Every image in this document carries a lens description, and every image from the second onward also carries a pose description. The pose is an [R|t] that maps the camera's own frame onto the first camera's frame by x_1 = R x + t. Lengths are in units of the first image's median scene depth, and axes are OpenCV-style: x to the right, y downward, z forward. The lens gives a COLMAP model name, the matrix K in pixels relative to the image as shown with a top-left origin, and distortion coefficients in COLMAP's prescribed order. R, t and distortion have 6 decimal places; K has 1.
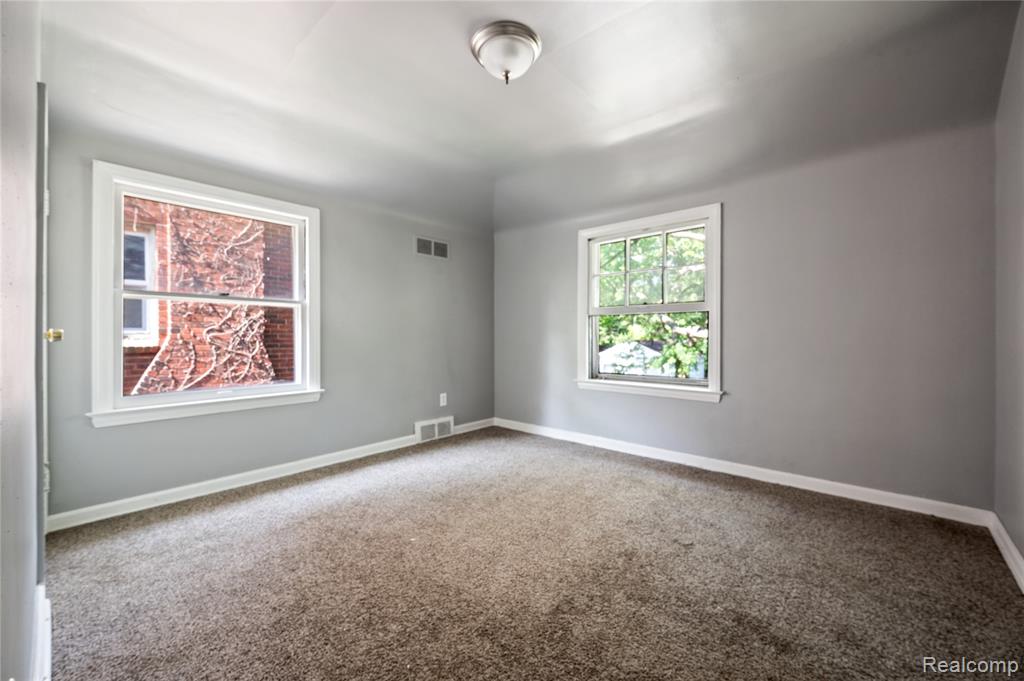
lens RADIAL K [[404.0, 0, 508.2], [0, 404.0, 339.4], [0, 0, 1]] dist [0.002662, -0.000362]
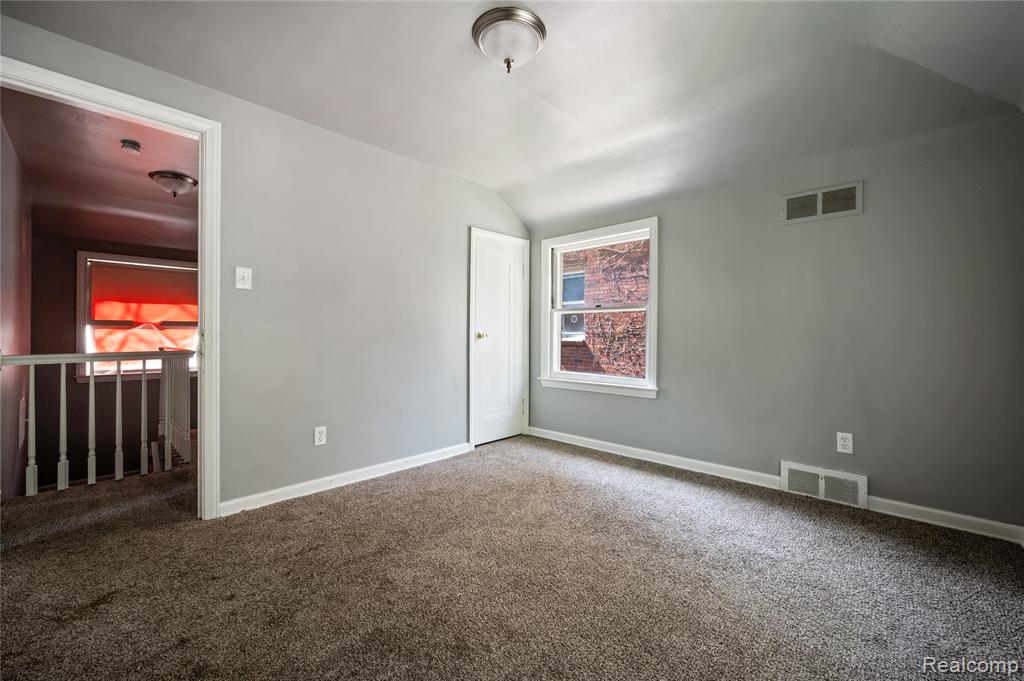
lens RADIAL K [[404.0, 0, 508.3], [0, 404.0, 333.0], [0, 0, 1]] dist [0.002662, -0.000362]
pose [[-0.013468, -0.000847, -0.999909, 0.582842], [-0.012311, 0.999924, -0.000681, -0.013315], [0.999834, 0.012301, -0.013478, 0.629191]]
